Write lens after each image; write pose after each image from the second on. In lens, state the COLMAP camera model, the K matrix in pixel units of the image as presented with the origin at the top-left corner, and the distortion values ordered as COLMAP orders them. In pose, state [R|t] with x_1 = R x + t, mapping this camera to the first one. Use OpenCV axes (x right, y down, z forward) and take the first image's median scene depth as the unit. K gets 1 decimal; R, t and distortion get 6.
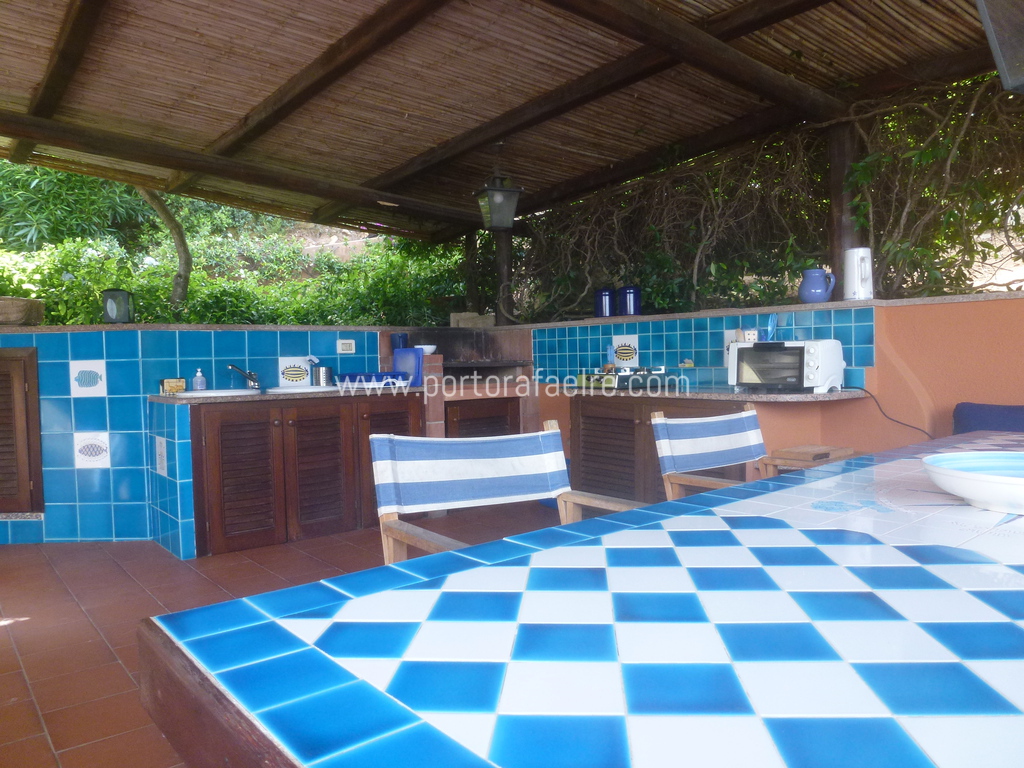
lens RADIAL K [[735.7, 0, 513.6], [0, 735.7, 388.5], [0, 0, 1]] dist [-0.063565, 0.028658]
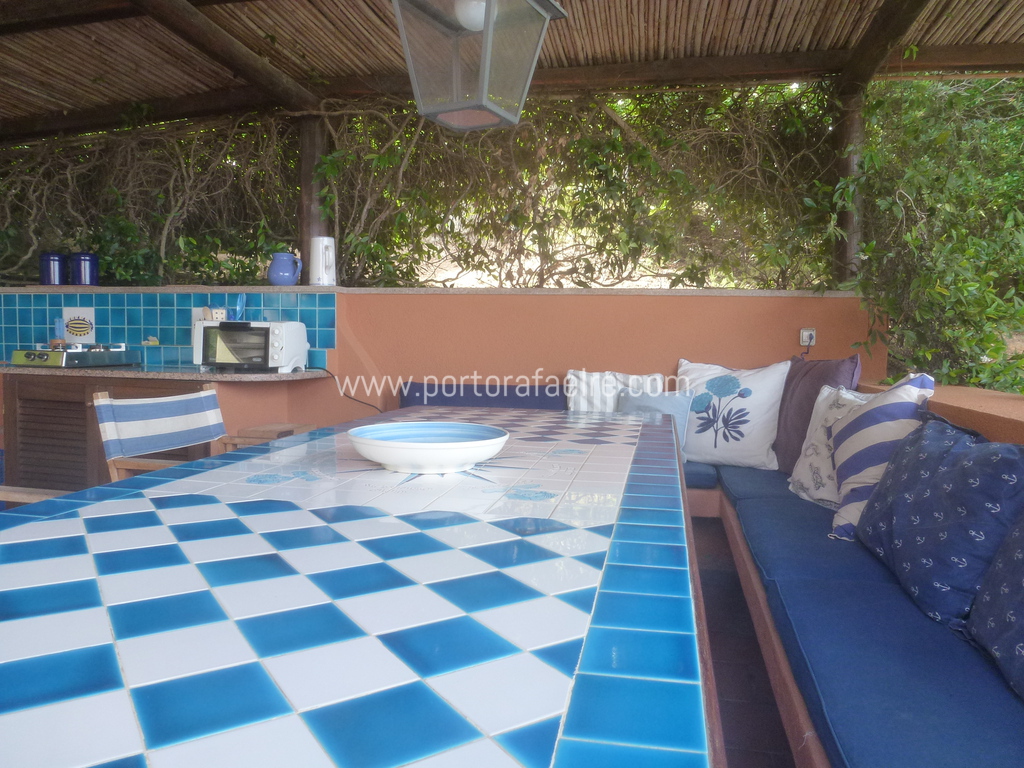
lens RADIAL K [[735.7, 0, 513.6], [0, 735.7, 388.5], [0, 0, 1]] dist [-0.063565, 0.028658]
pose [[0.779480, -0.008770, 0.626366, 0.016739], [-0.007702, 0.999692, 0.023581, 0.001026], [-0.626380, -0.023205, 0.779173, -0.013231]]
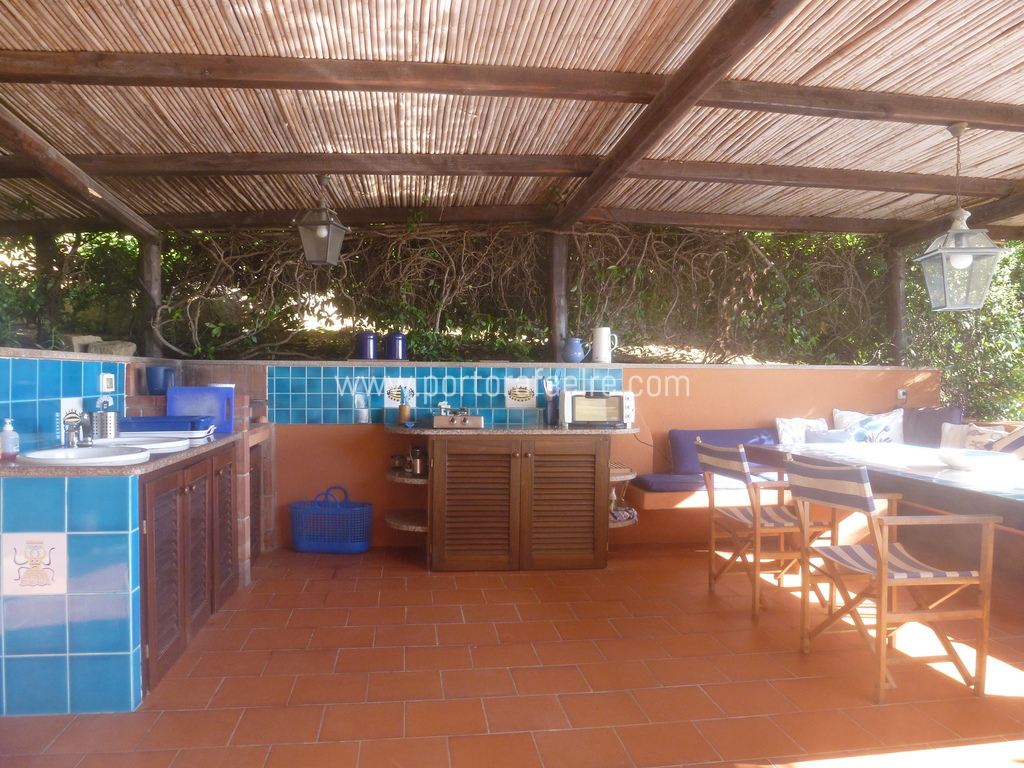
lens RADIAL K [[735.7, 0, 513.6], [0, 735.7, 388.5], [0, 0, 1]] dist [-0.063565, 0.028658]
pose [[0.535018, 0.008224, 0.844800, -0.779228], [0.016475, 0.999661, -0.020165, -0.036745], [-0.844680, 0.024707, 0.534702, 0.311198]]
